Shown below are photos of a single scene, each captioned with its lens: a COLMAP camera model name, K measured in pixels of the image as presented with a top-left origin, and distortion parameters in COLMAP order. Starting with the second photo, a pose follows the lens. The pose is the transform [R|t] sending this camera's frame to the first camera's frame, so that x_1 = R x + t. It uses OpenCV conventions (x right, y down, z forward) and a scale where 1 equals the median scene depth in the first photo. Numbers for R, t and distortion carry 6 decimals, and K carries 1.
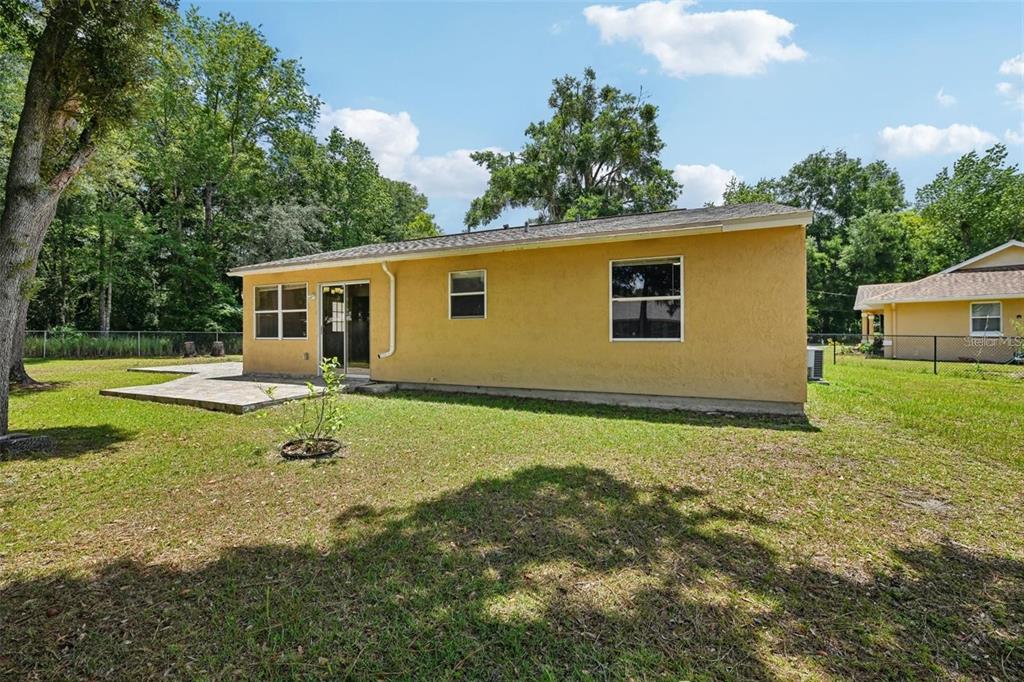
lens RADIAL K [[421.3, 0, 525.4], [0, 421.3, 330.7], [0, 0, 1]] dist [-0.000933, -0.000107]
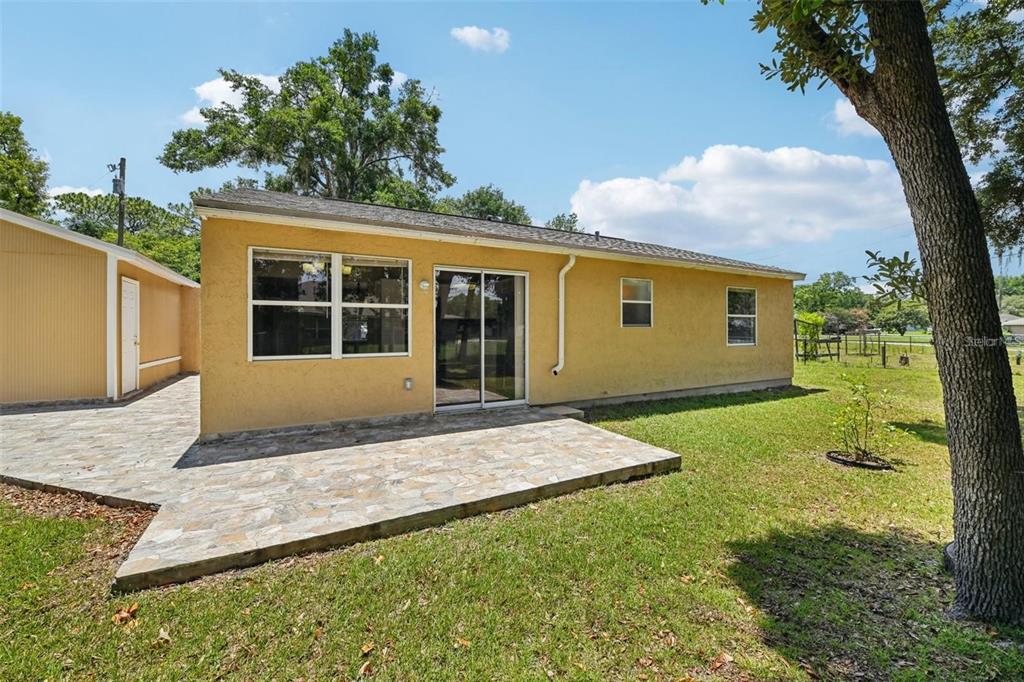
lens RADIAL K [[421.3, 0, 525.4], [0, 421.3, 330.7], [0, 0, 1]] dist [-0.000933, -0.000107]
pose [[0.629690, 0.001072, 0.776846, -1.061319], [-0.010224, 0.999924, 0.006907, -0.023697], [-0.776779, -0.012292, 0.629653, 0.572798]]
